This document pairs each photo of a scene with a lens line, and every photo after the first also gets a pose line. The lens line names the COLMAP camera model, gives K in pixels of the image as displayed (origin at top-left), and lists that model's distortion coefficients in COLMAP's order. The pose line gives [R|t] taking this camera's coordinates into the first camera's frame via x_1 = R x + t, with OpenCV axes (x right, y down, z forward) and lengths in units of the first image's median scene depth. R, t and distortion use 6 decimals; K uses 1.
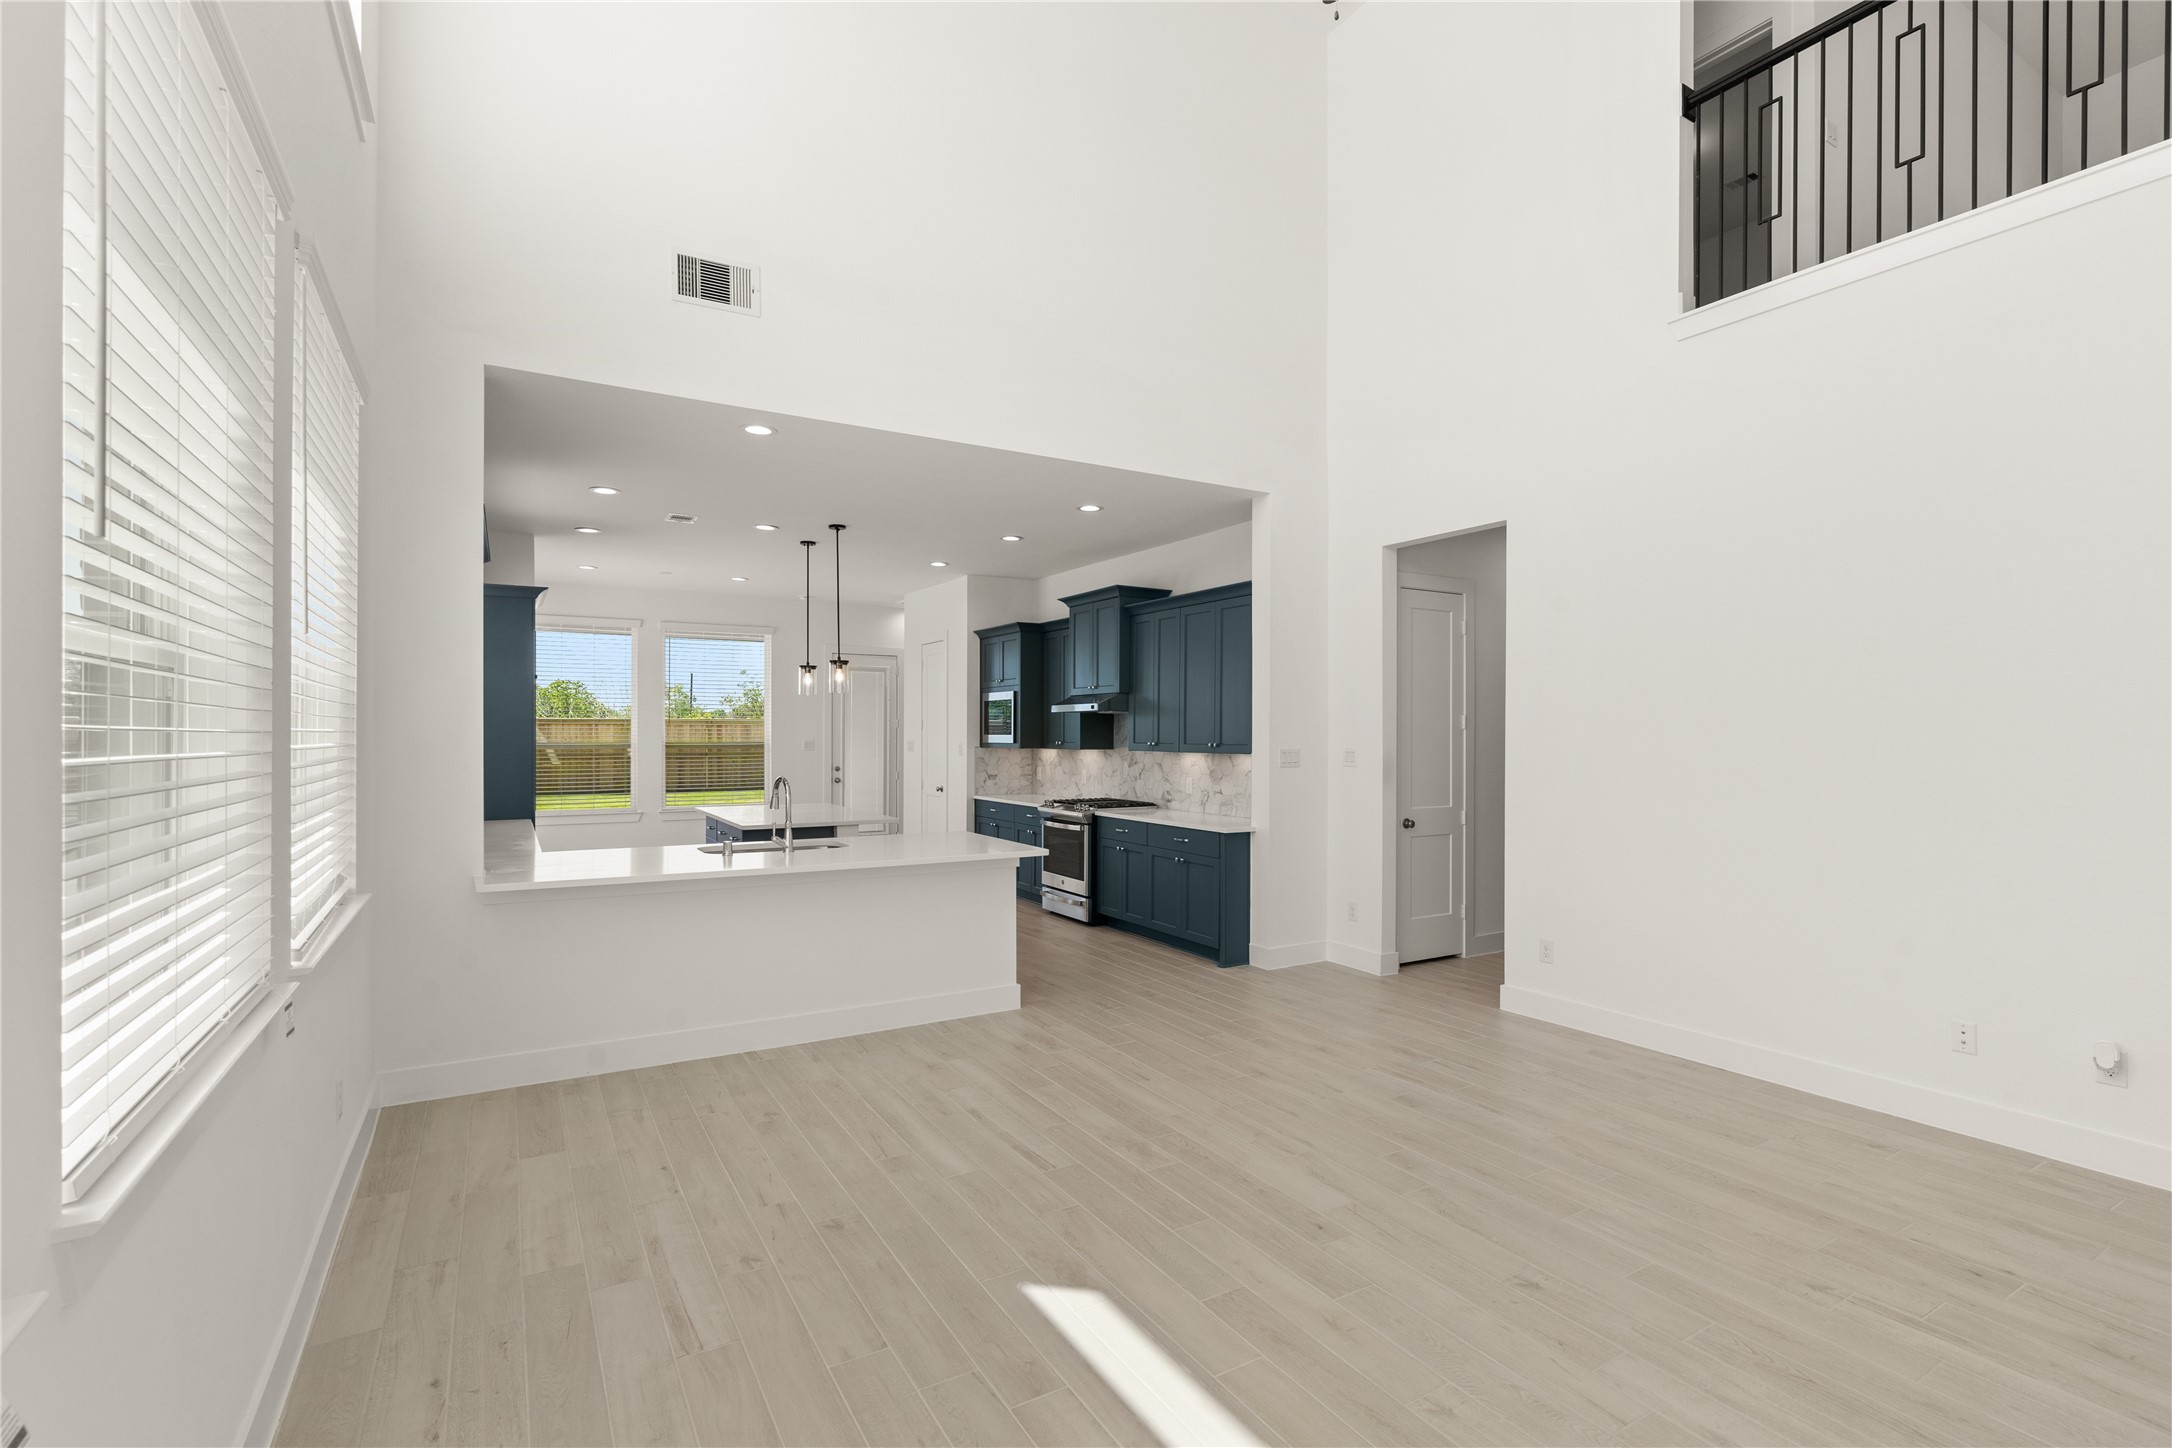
lens RADIAL K [[991.9, 0, 1107.0], [0, 991.9, 735.1], [0, 0, 1]] dist [-0.004611, 0.001167]
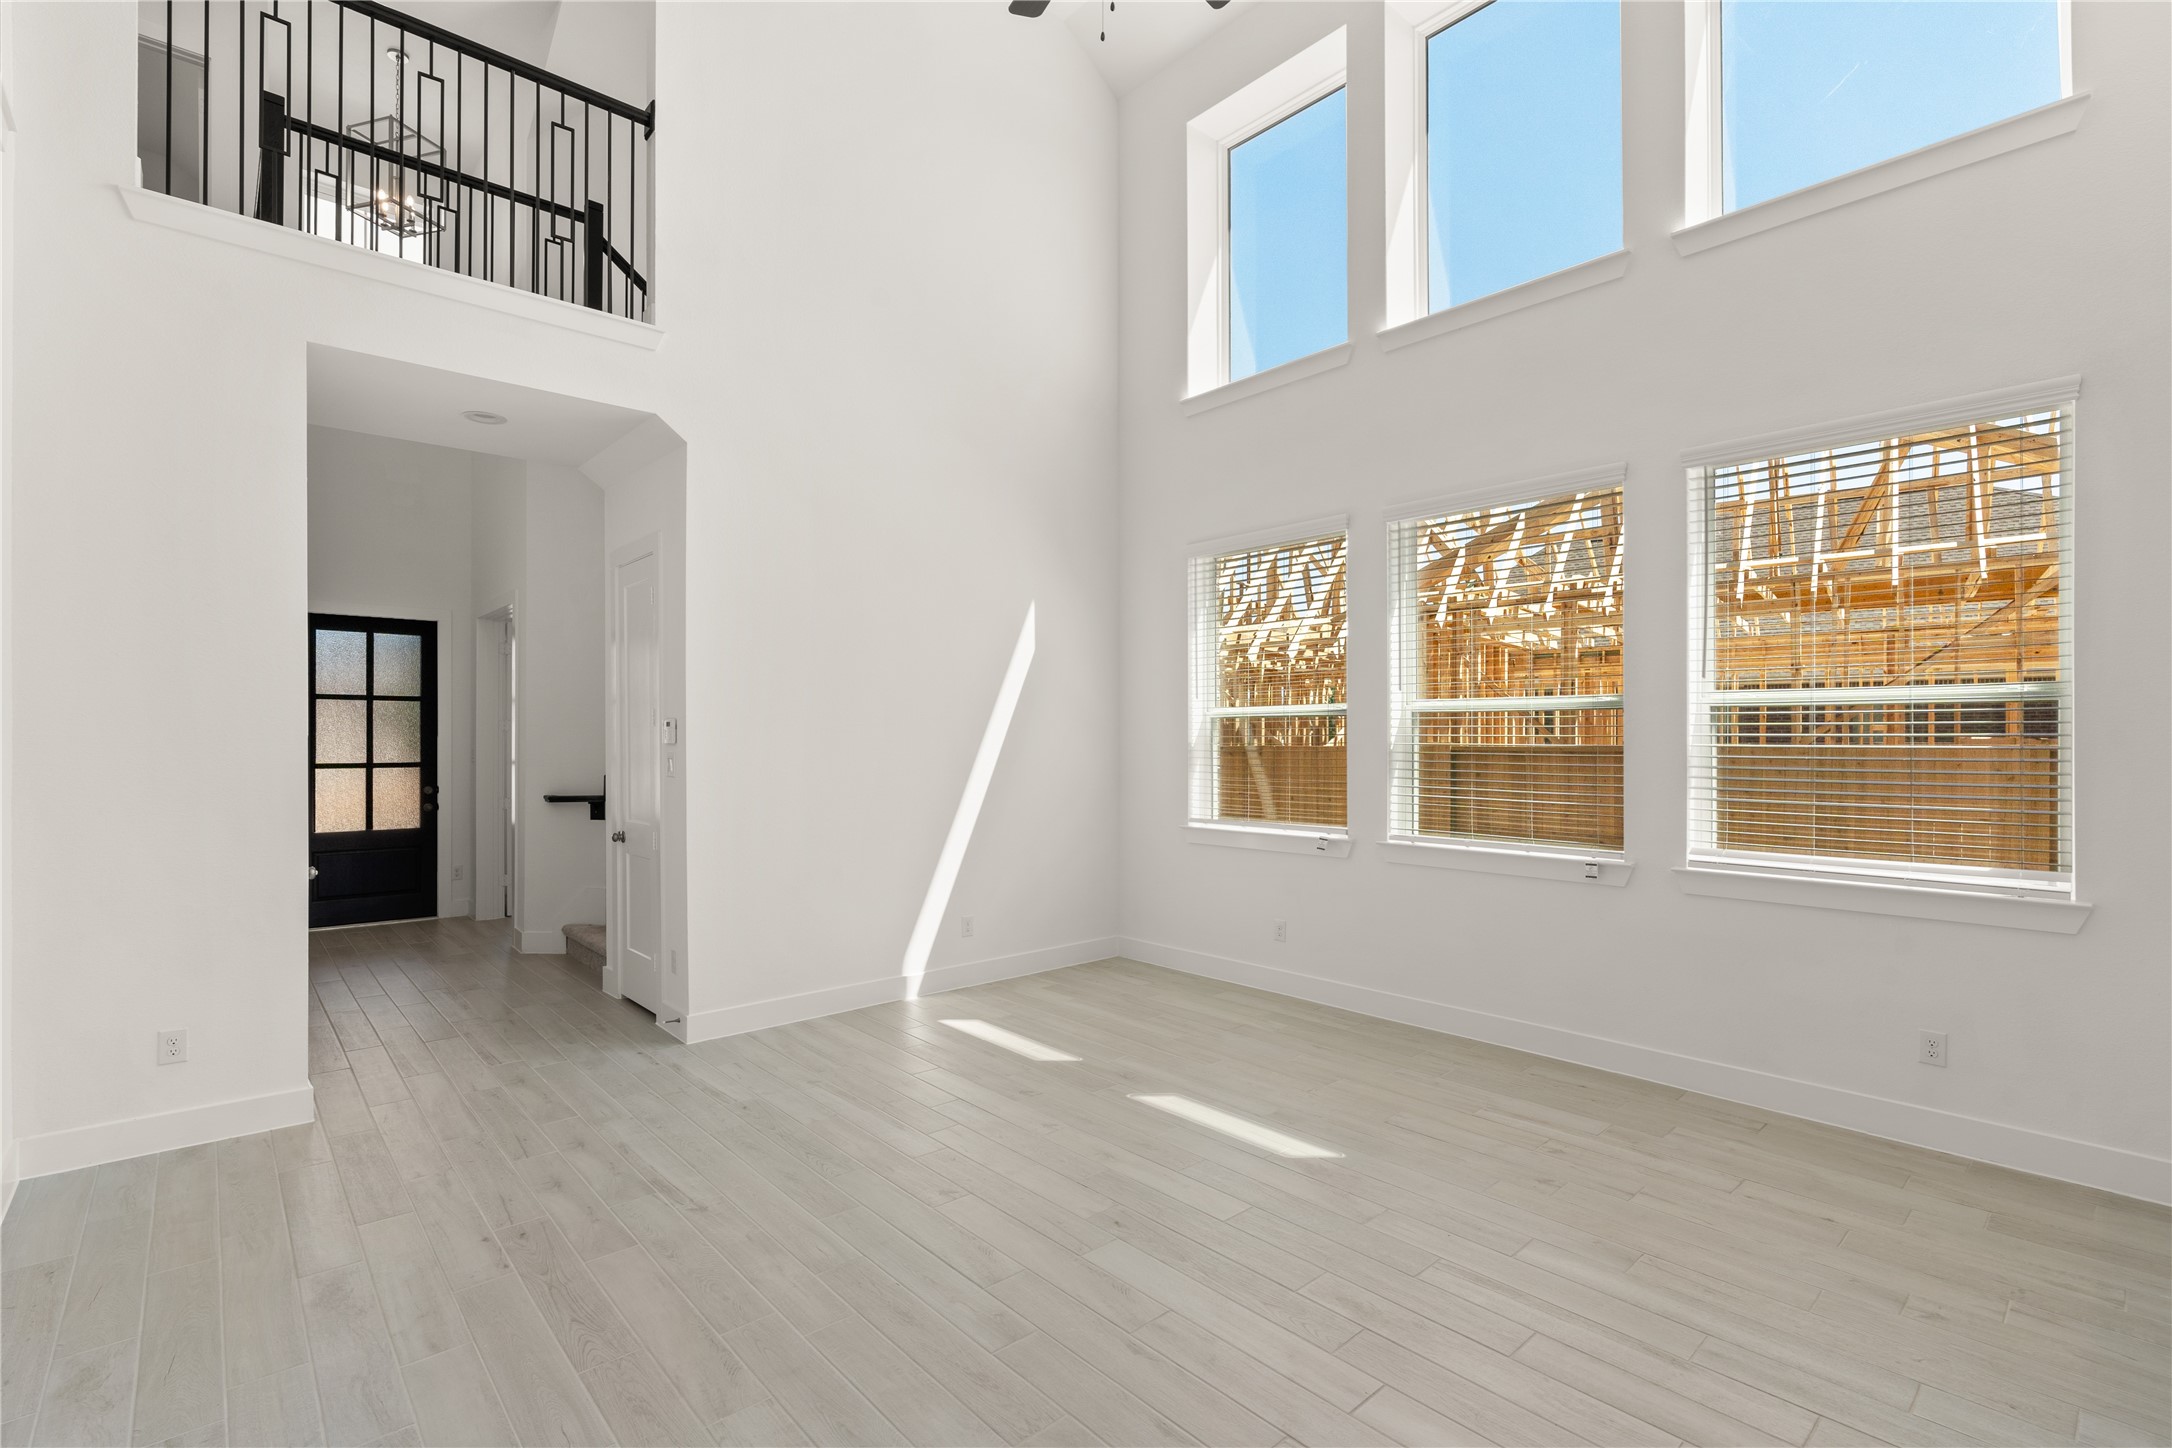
lens RADIAL K [[991.9, 0, 1096.5], [0, 991.9, 735.8], [0, 0, 1]] dist [-0.004611, 0.001167]
pose [[-0.981737, -0.000890, -0.190239, 0.161498], [-0.001155, 0.999999, 0.001286, -0.001195], [0.190237, 0.001483, -0.981737, 0.749976]]
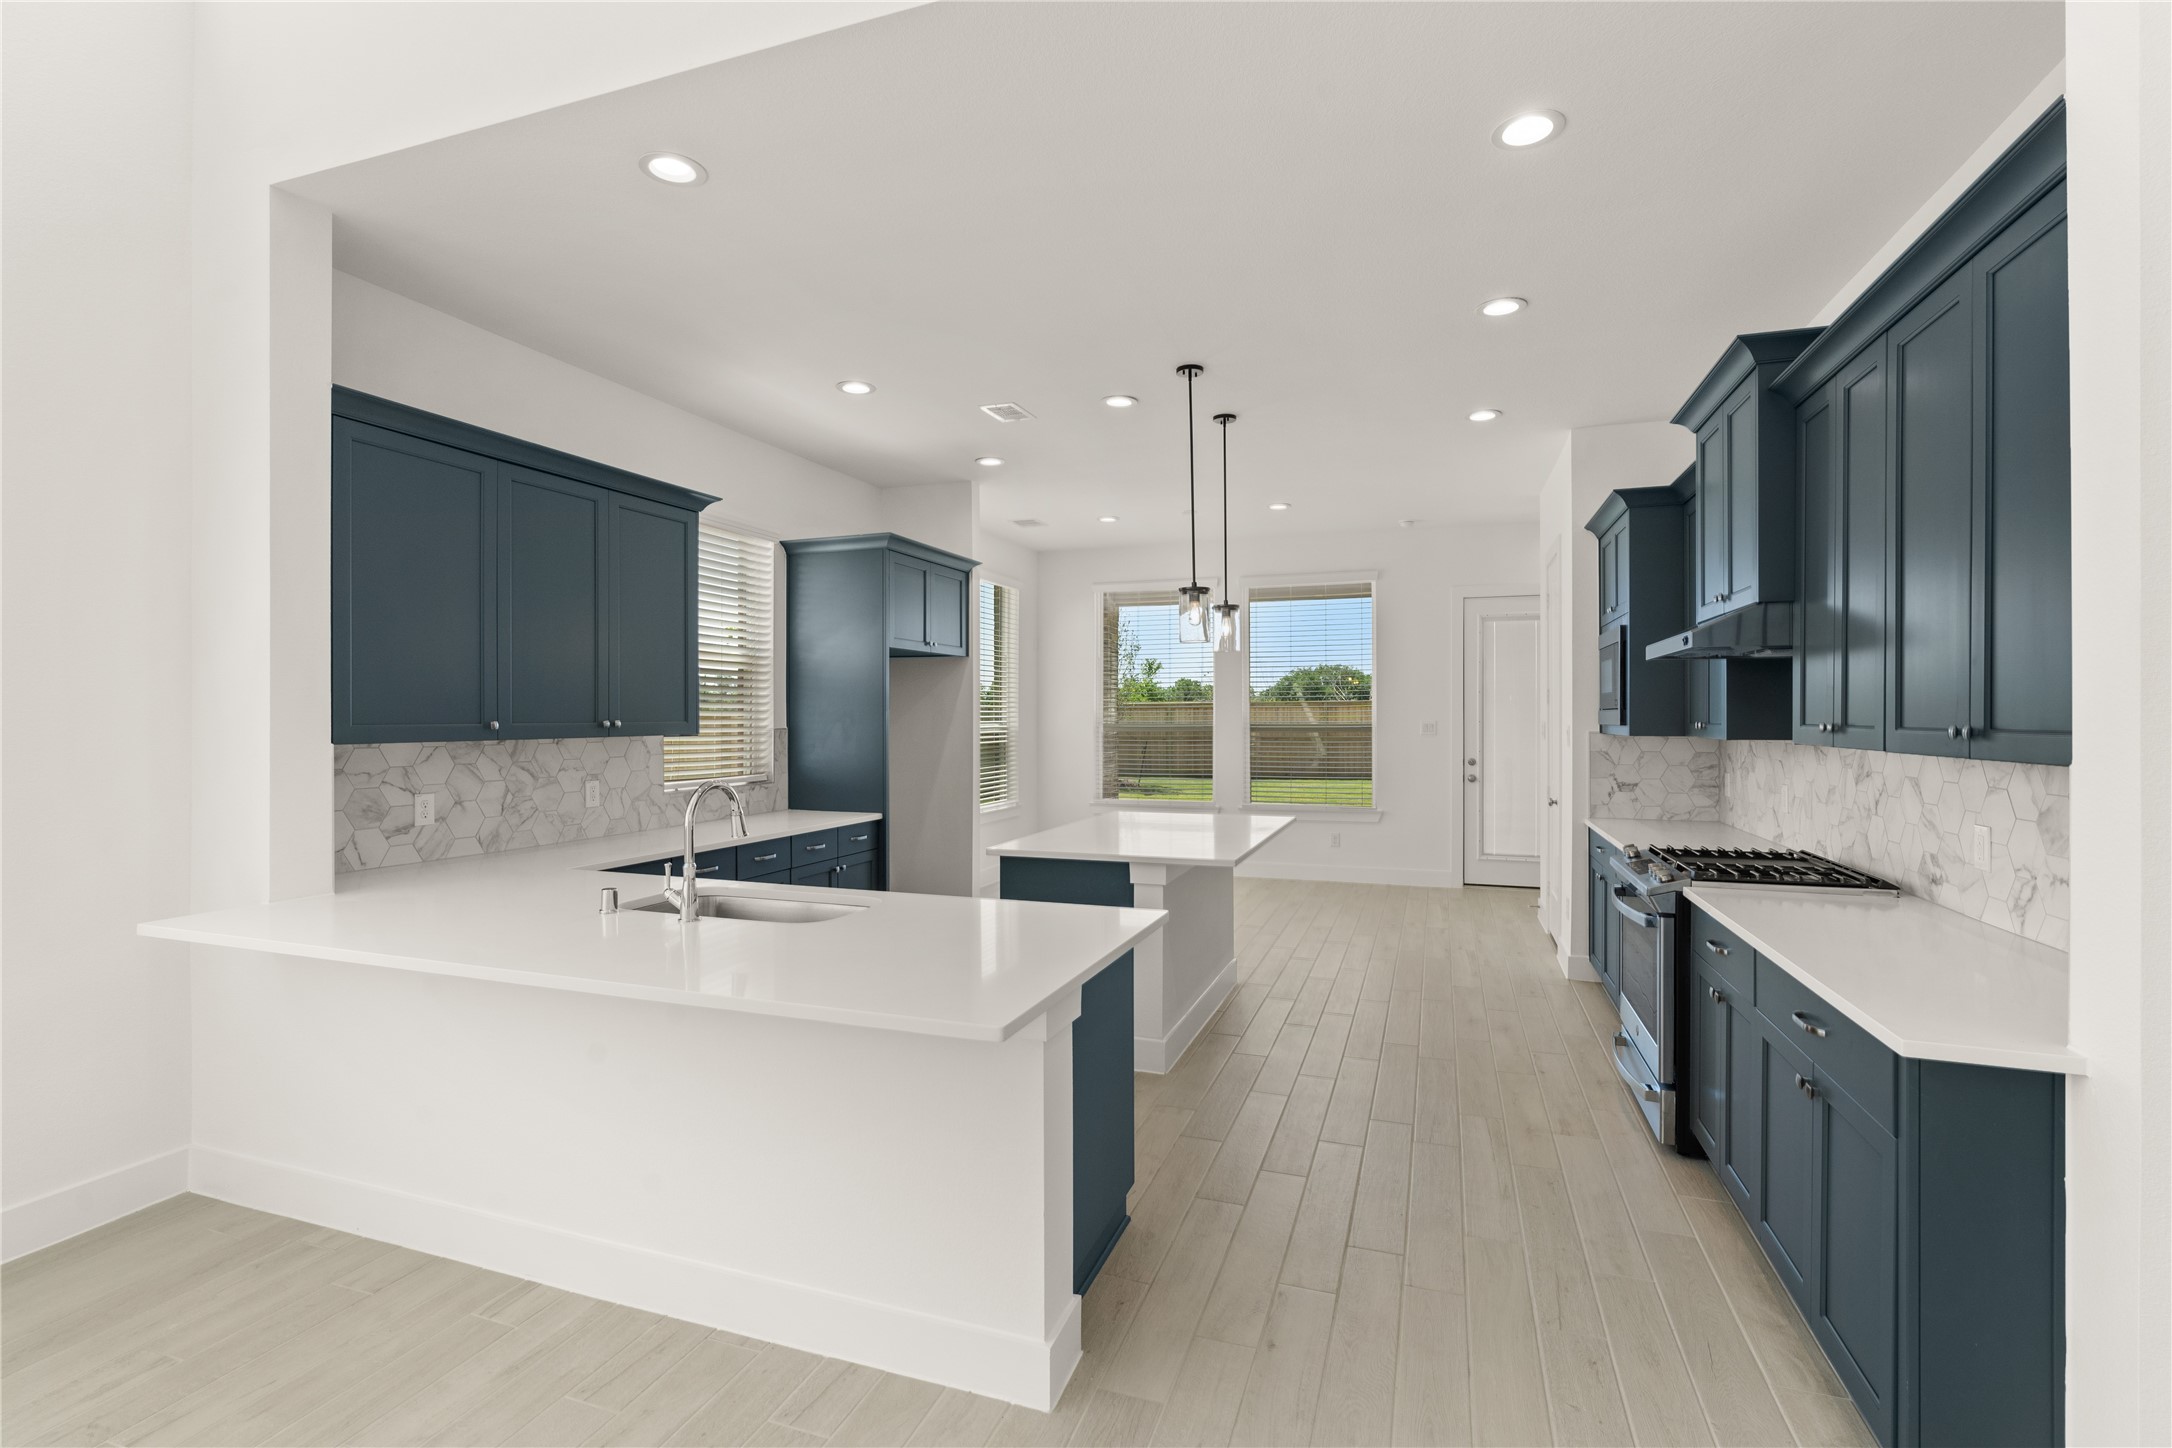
lens RADIAL K [[991.9, 0, 1086.0], [0, 991.9, 717.8], [0, 0, 1]] dist [-0.004611, 0.001167]
pose [[0.632033, -0.001013, -0.774941, 0.149157], [0.000605, 0.999999, -0.000814, 0.004865], [0.774941, 0.000045, 0.632034, 0.517190]]
